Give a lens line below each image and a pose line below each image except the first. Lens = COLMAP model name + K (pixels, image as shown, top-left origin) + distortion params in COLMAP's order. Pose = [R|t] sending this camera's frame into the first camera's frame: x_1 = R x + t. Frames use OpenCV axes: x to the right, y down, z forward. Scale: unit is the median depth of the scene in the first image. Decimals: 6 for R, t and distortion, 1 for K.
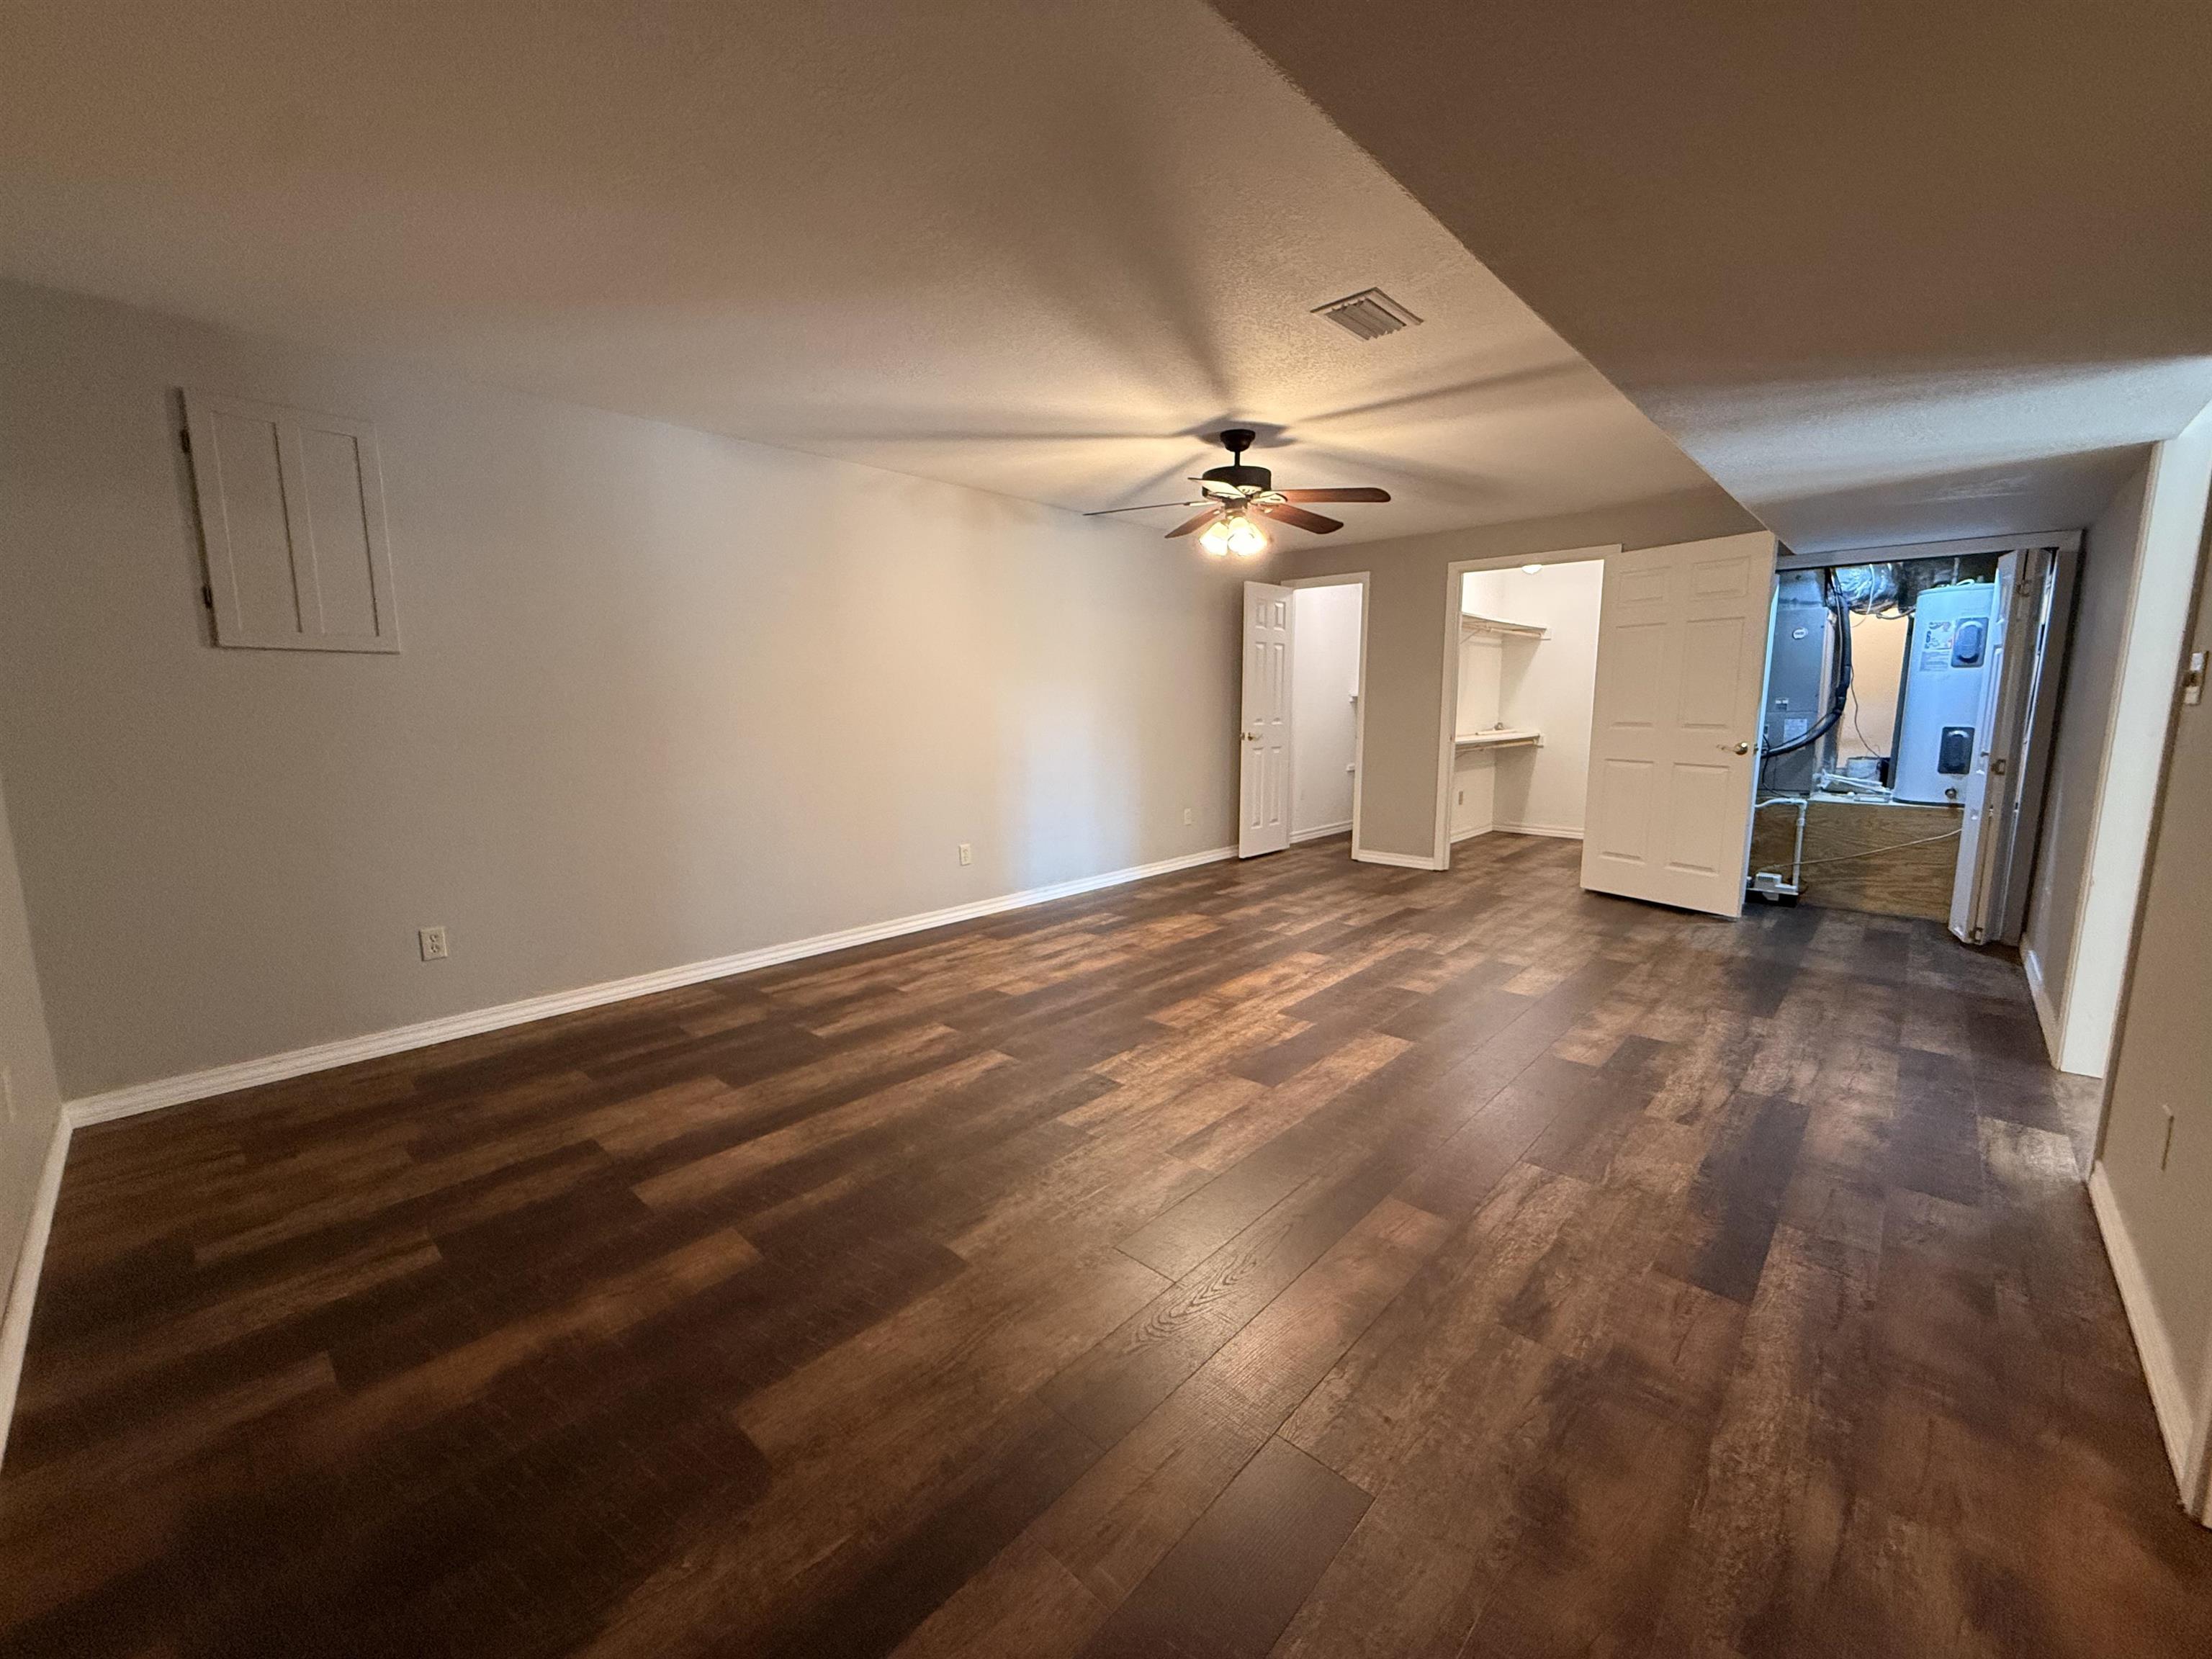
lens RADIAL K [[886.7, 0, 1104.0], [0, 886.7, 823.6], [0, 0, 1]] dist [-0.004190, 0.000582]
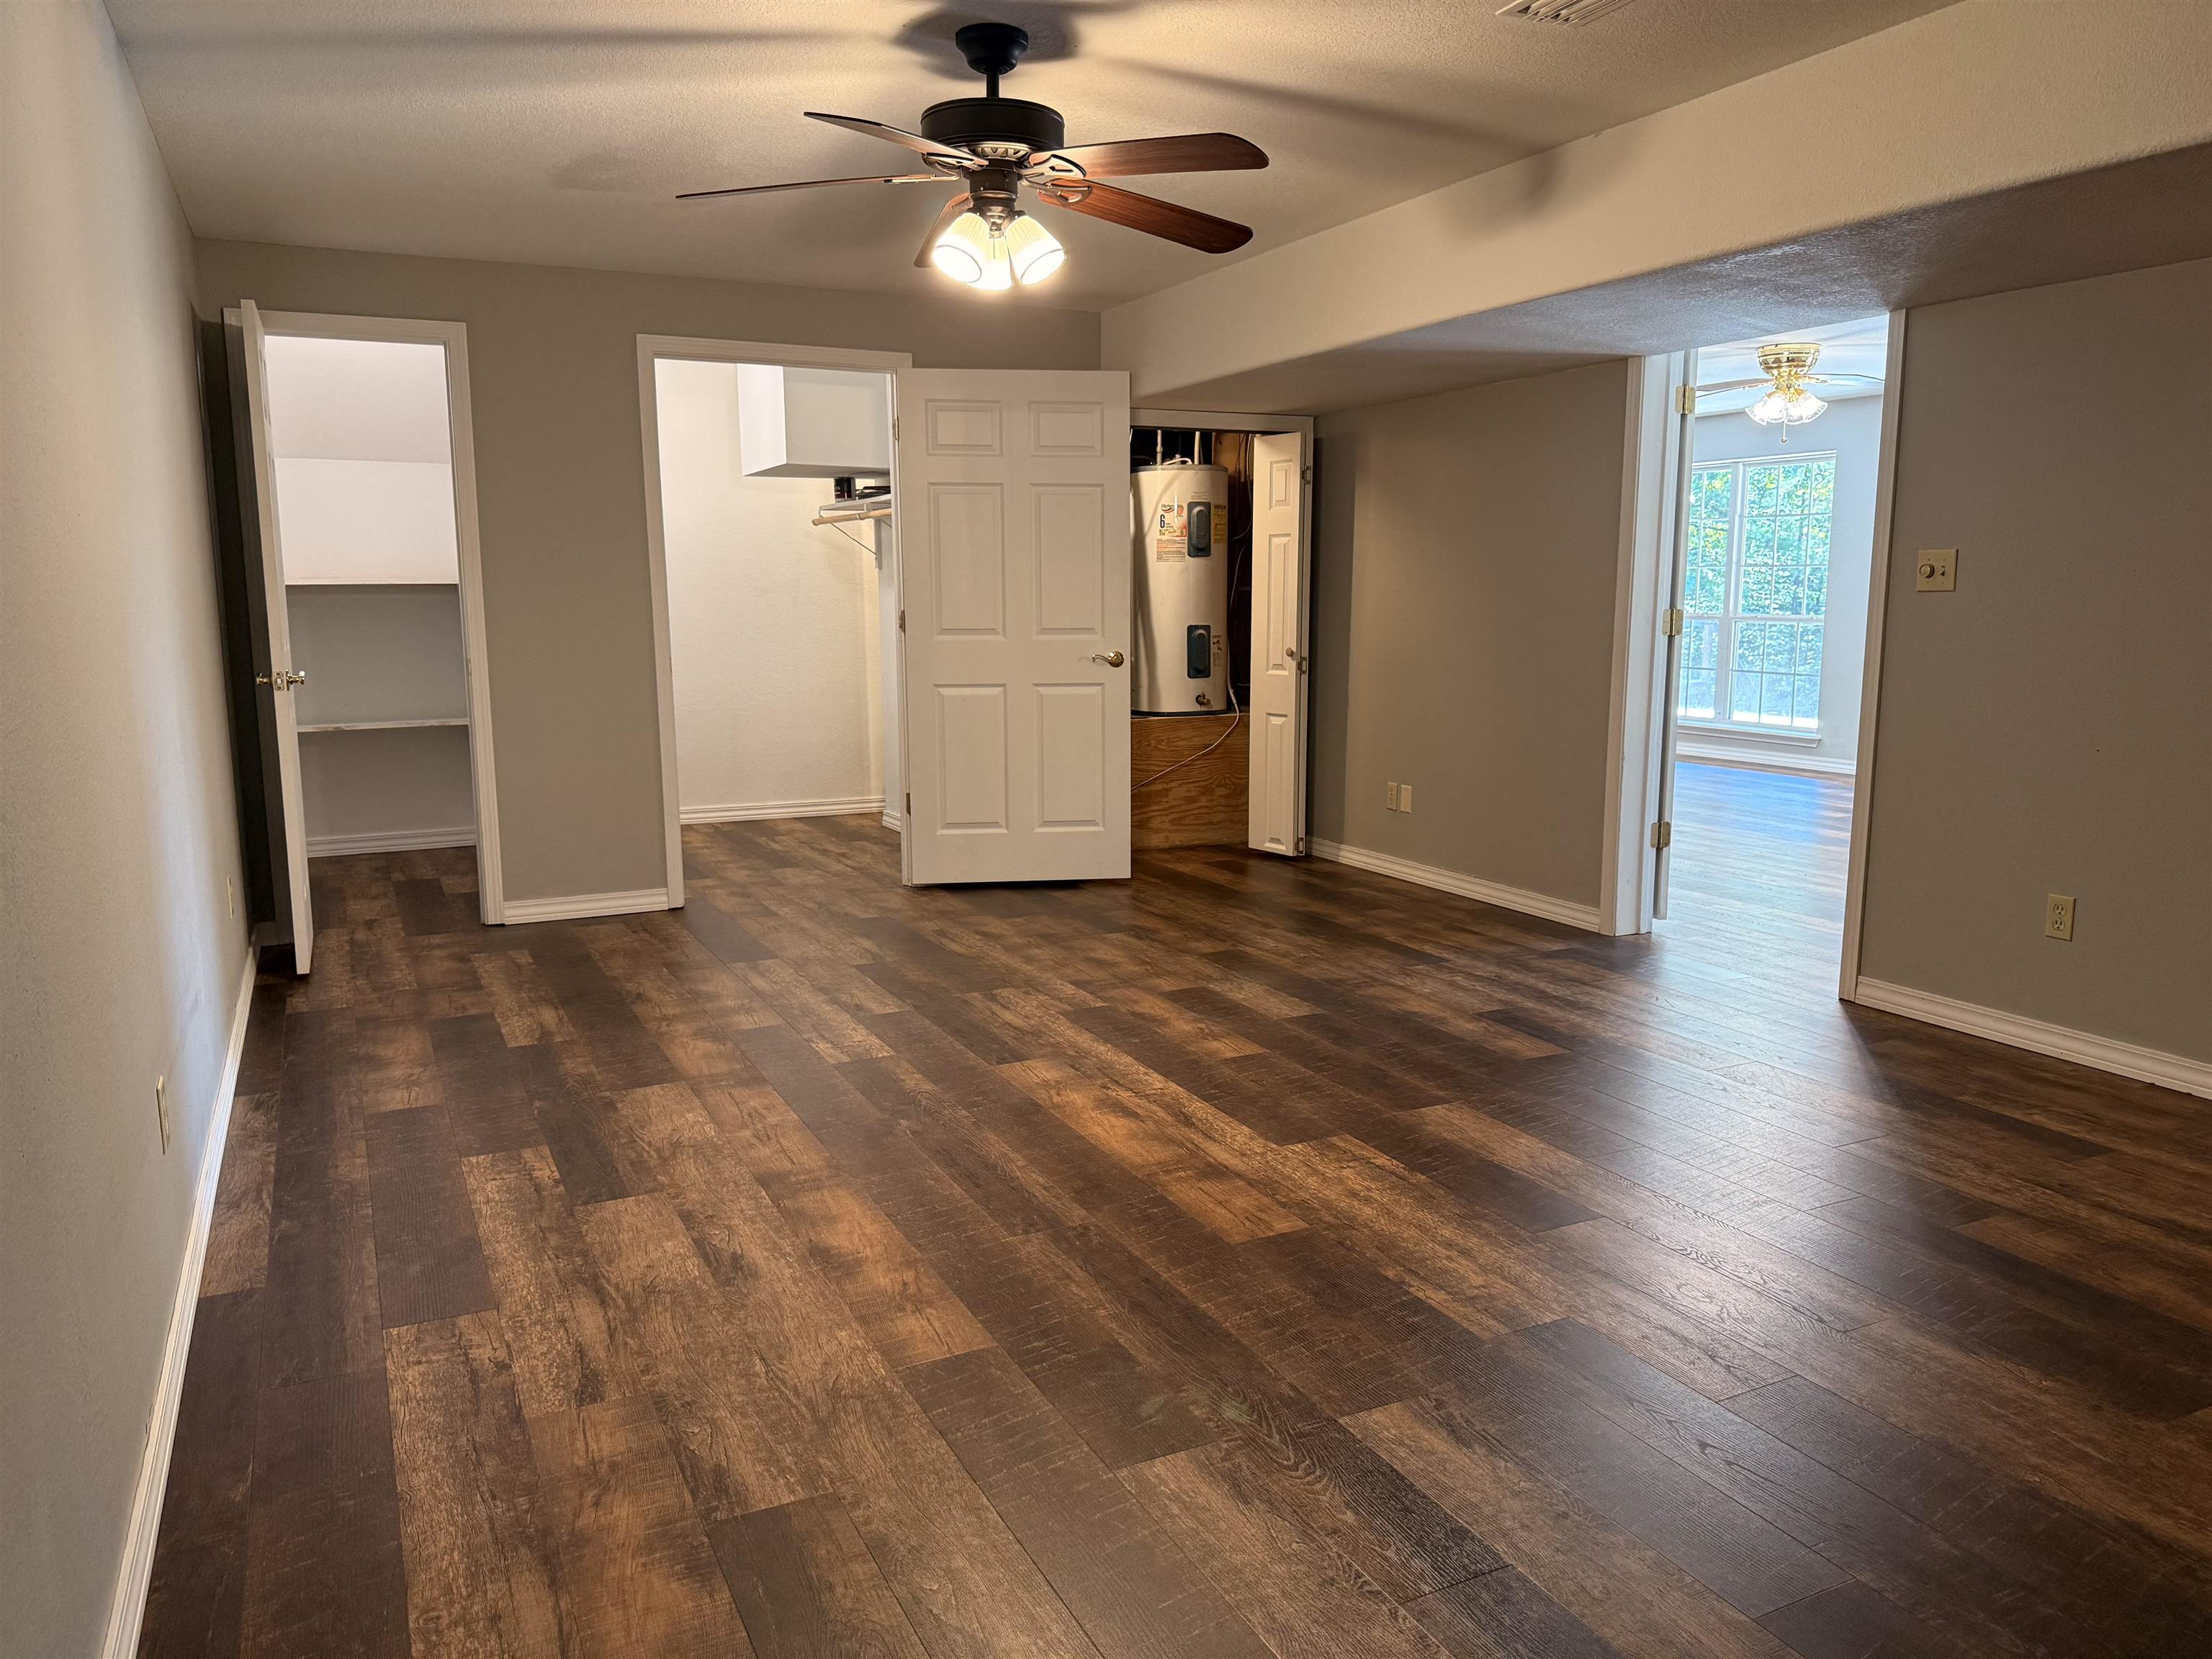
lens RADIAL K [[1543.5, 0, 1103.3], [0, 1543.5, 831.1], [0, 0, 1]] dist [0.033799, -0.005846]
pose [[0.349296, -0.139063, 0.926636, -0.616114], [0.130326, 0.986524, 0.098924, -0.081138], [-0.927905, 0.086211, 0.362713, 0.622150]]
